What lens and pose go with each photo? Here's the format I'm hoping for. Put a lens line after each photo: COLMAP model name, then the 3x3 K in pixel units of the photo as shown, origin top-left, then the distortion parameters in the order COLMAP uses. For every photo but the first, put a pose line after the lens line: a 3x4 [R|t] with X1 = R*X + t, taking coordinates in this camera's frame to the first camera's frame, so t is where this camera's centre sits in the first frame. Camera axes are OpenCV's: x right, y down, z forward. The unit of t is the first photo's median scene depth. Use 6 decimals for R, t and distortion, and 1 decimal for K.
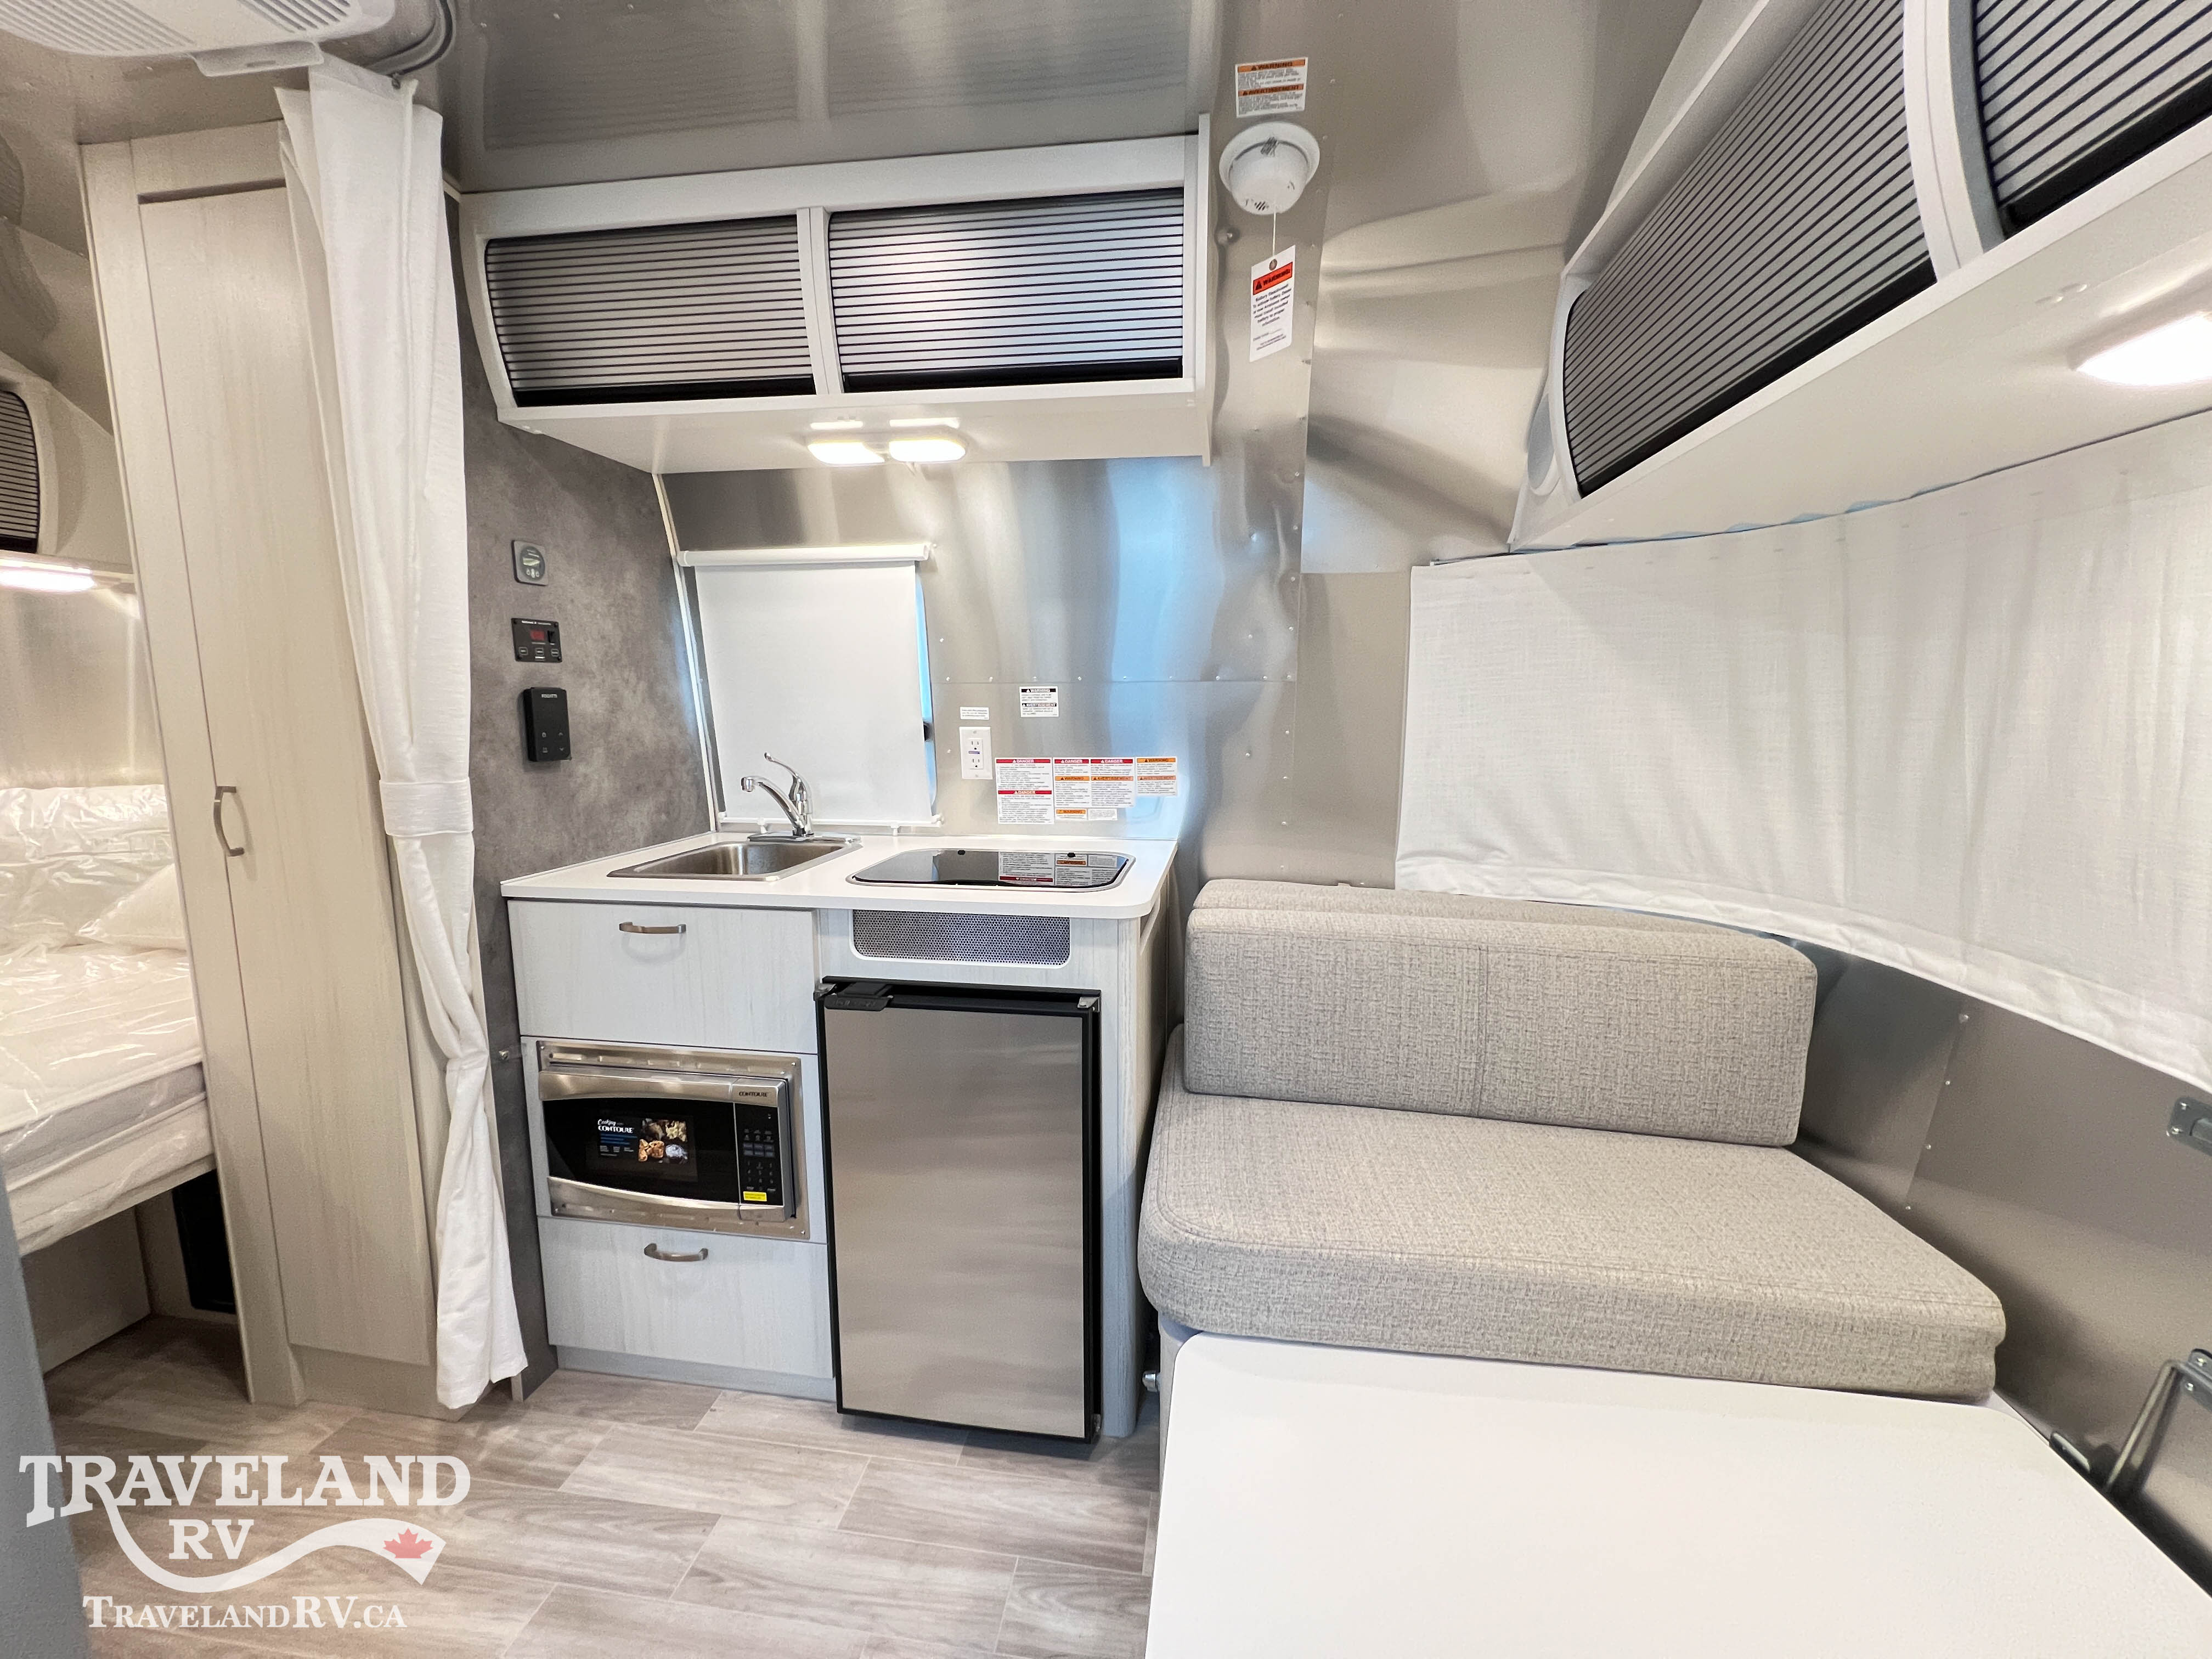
lens RADIAL K [[882.4, 0, 1100.8], [0, 882.4, 826.9], [0, 0, 1]] dist [-0.001726, 0.000398]
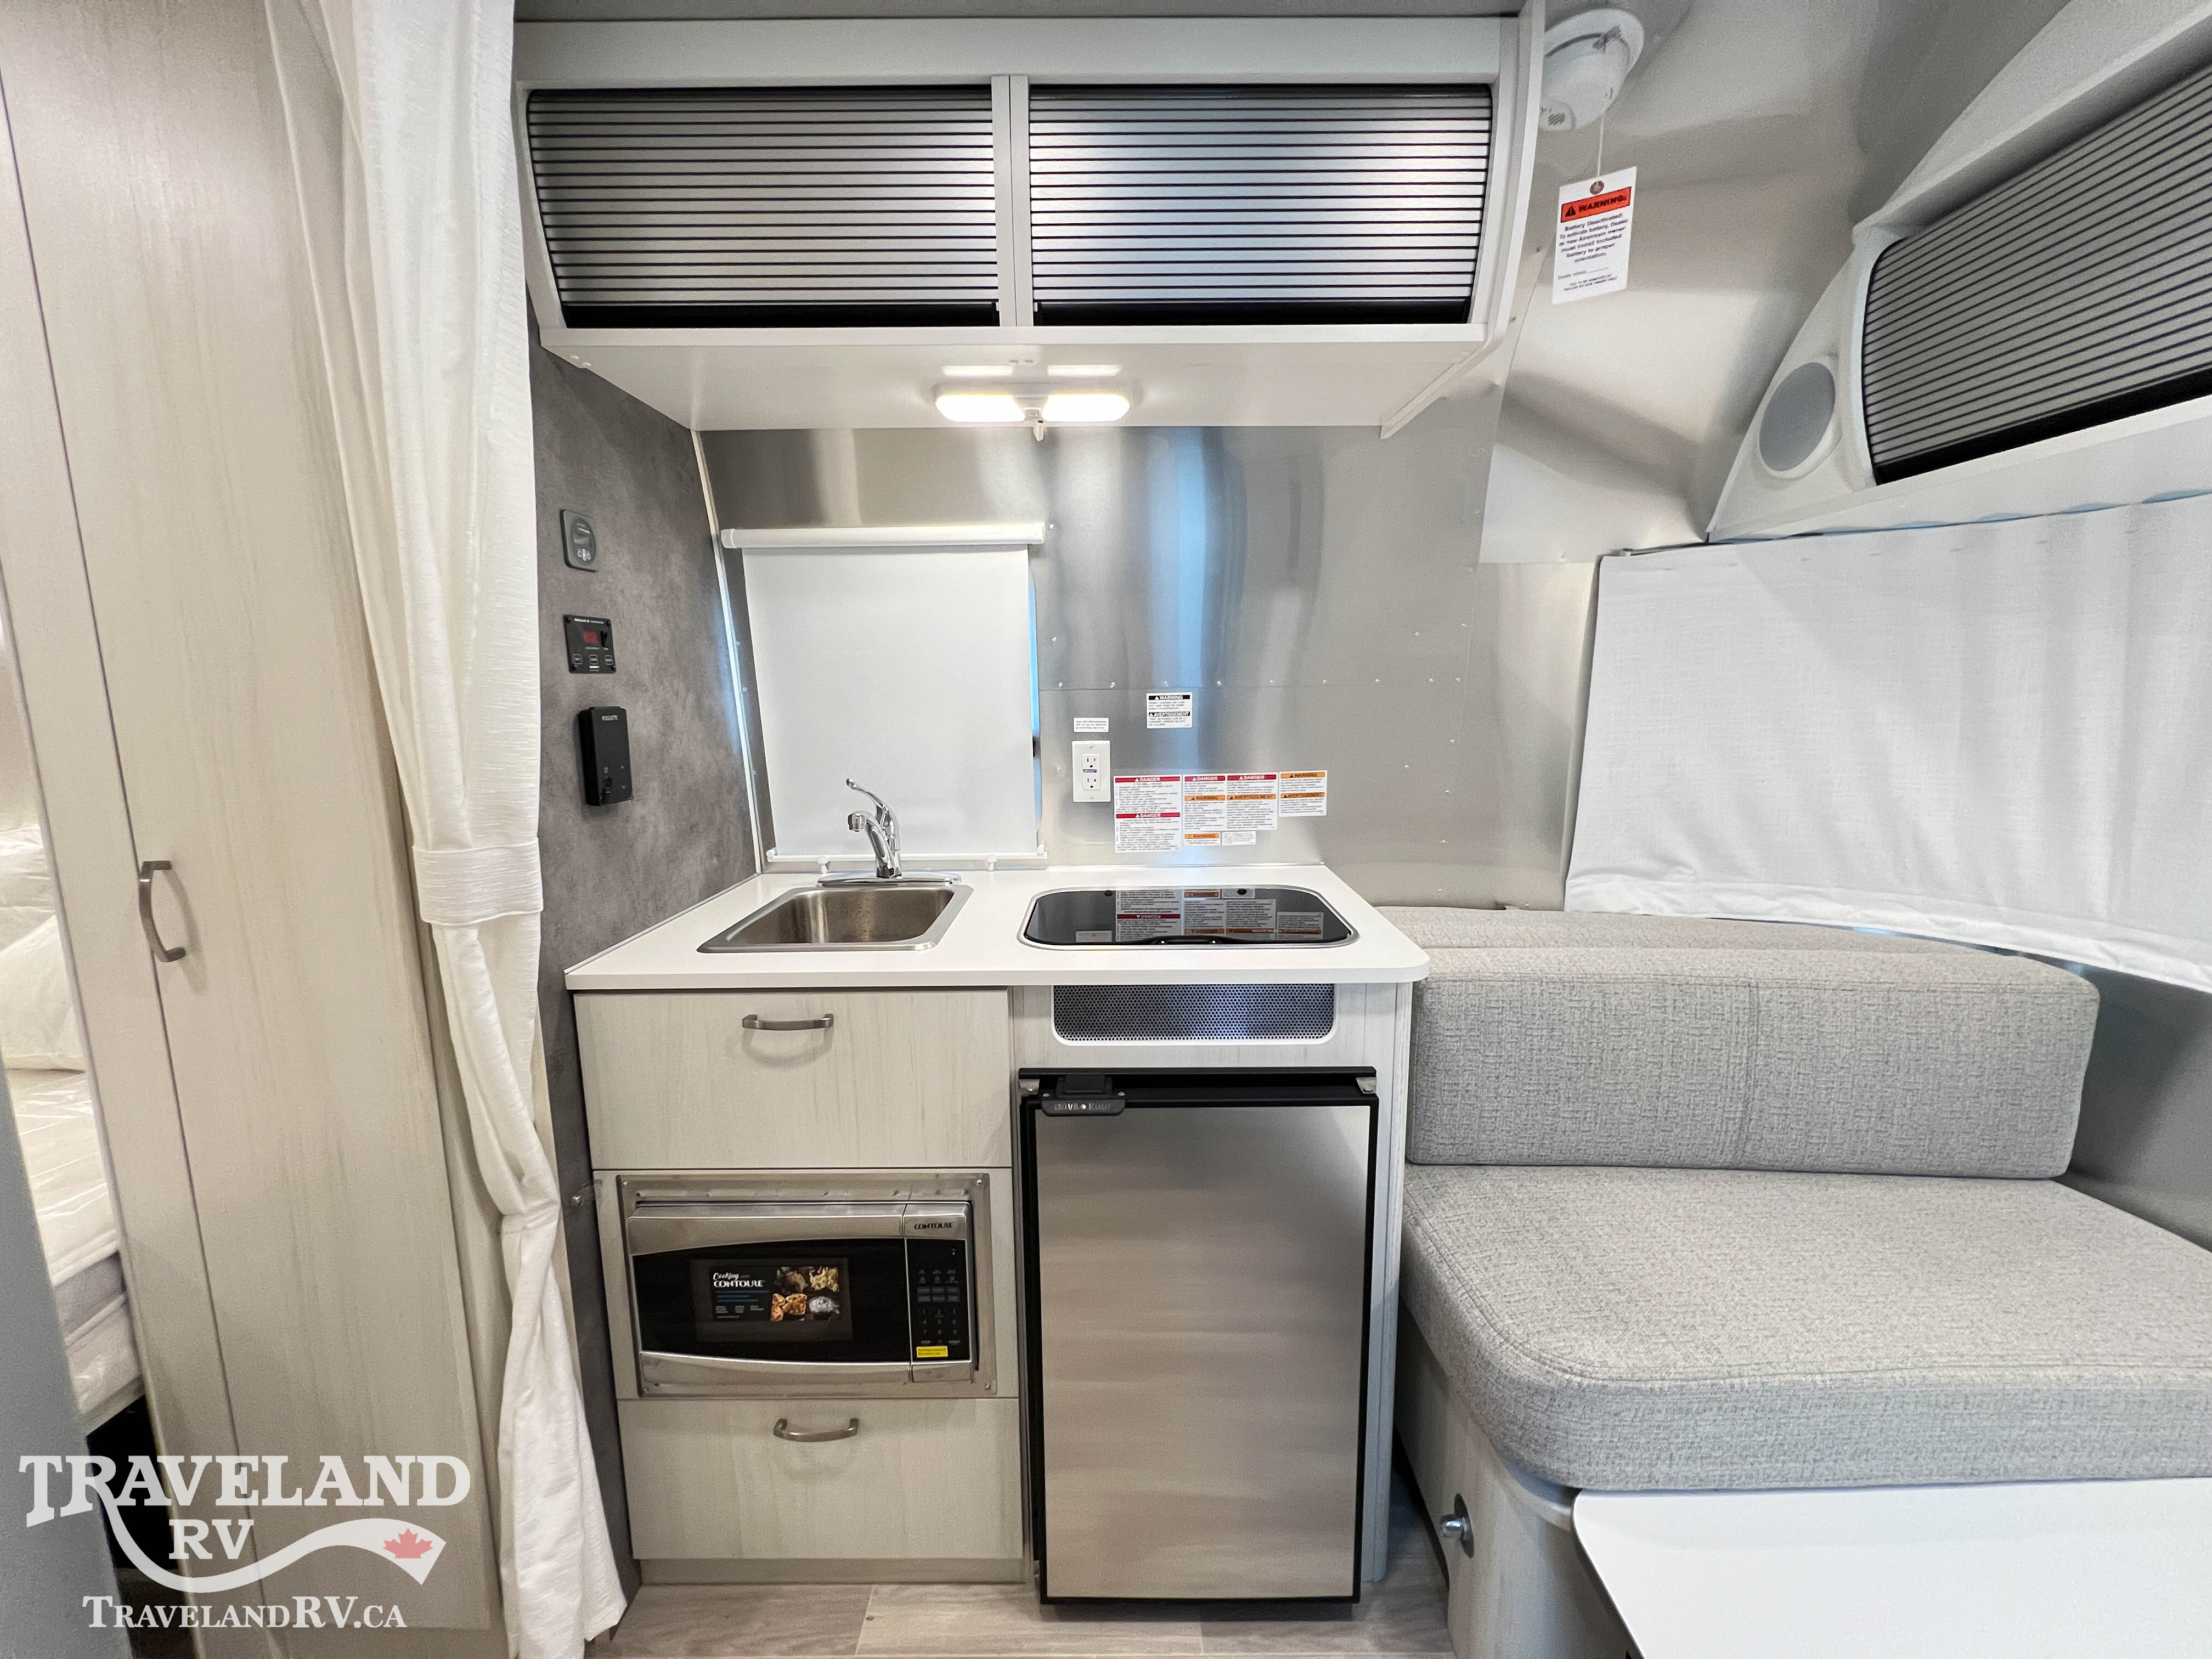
lens RADIAL K [[882.4, 0, 1099.5], [0, 882.4, 826.9], [0, 0, 1]] dist [-0.001726, 0.000398]
pose [[0.989762, -0.033665, 0.138702, -0.333228], [0.031982, 0.999385, 0.014349, -0.055309], [-0.139100, -0.009766, 0.990230, 0.201485]]
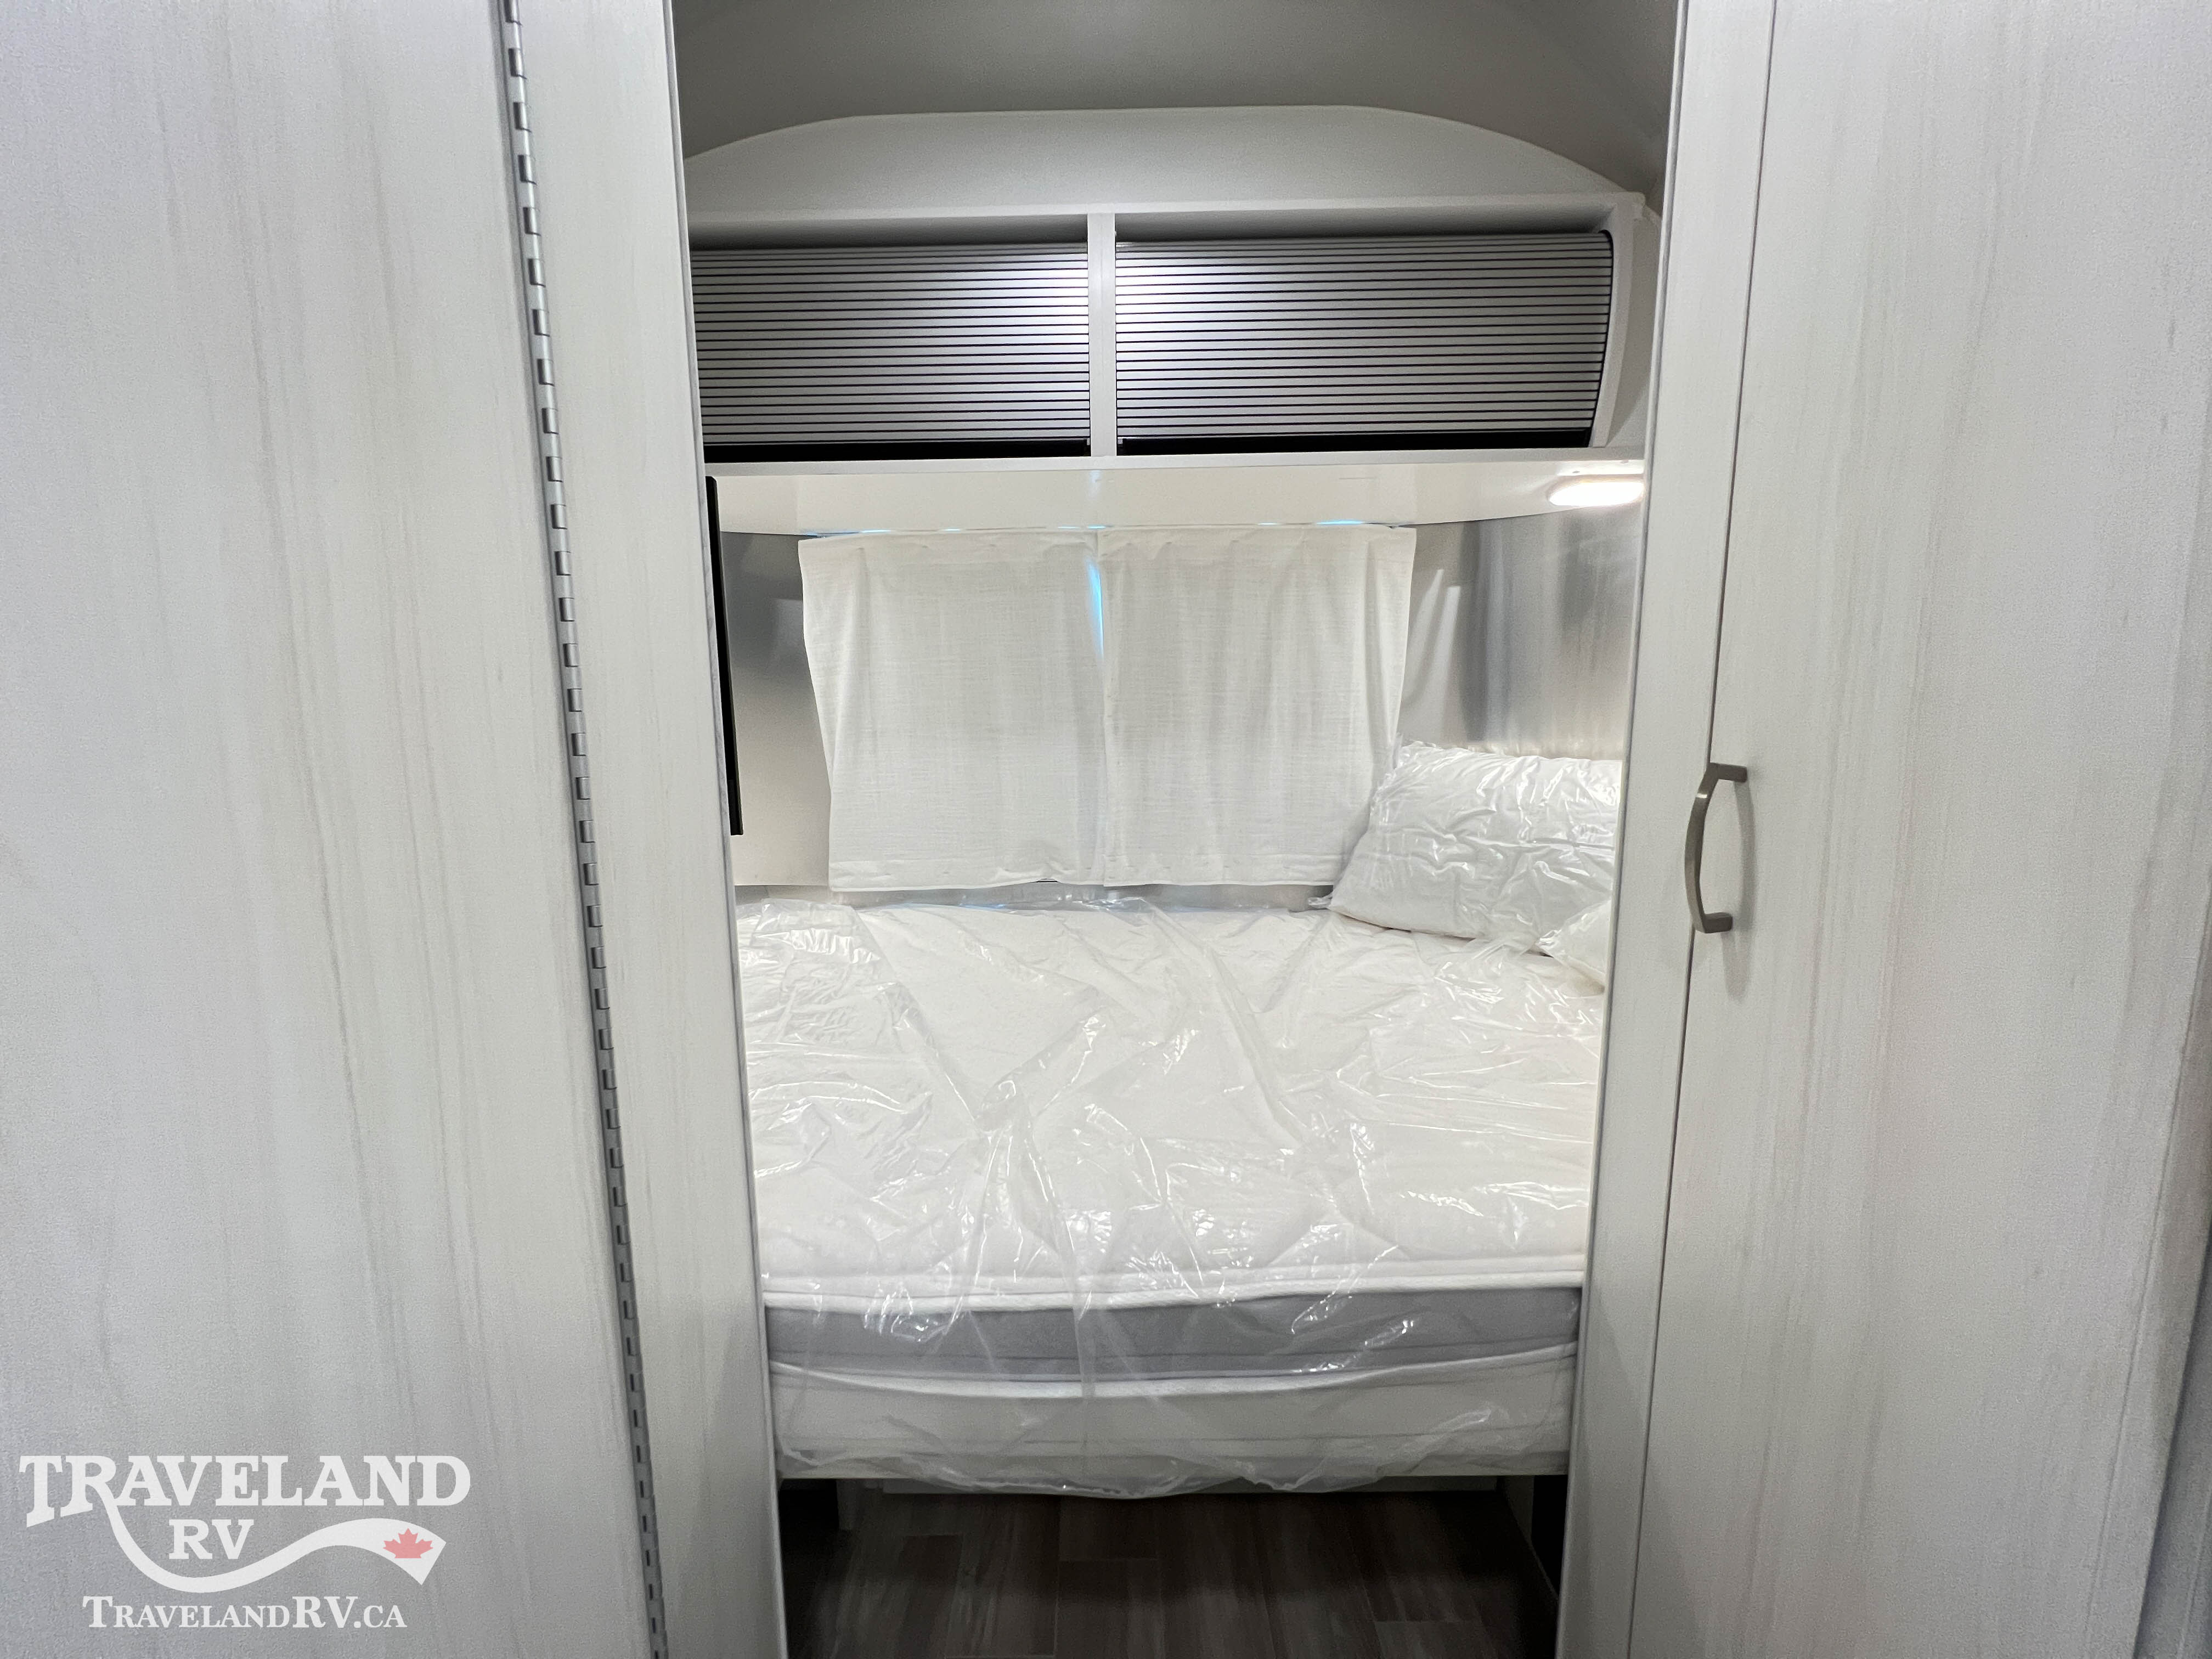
lens RADIAL K [[882.4, 0, 1101.7], [0, 882.4, 829.0], [0, 0, 1]] dist [-0.001726, 0.000398]
pose [[0.152128, 0.133037, -0.979366, -0.585958], [-0.127073, 0.985308, 0.114105, -0.024660], [0.980158, 0.107092, 0.166798, 0.603155]]
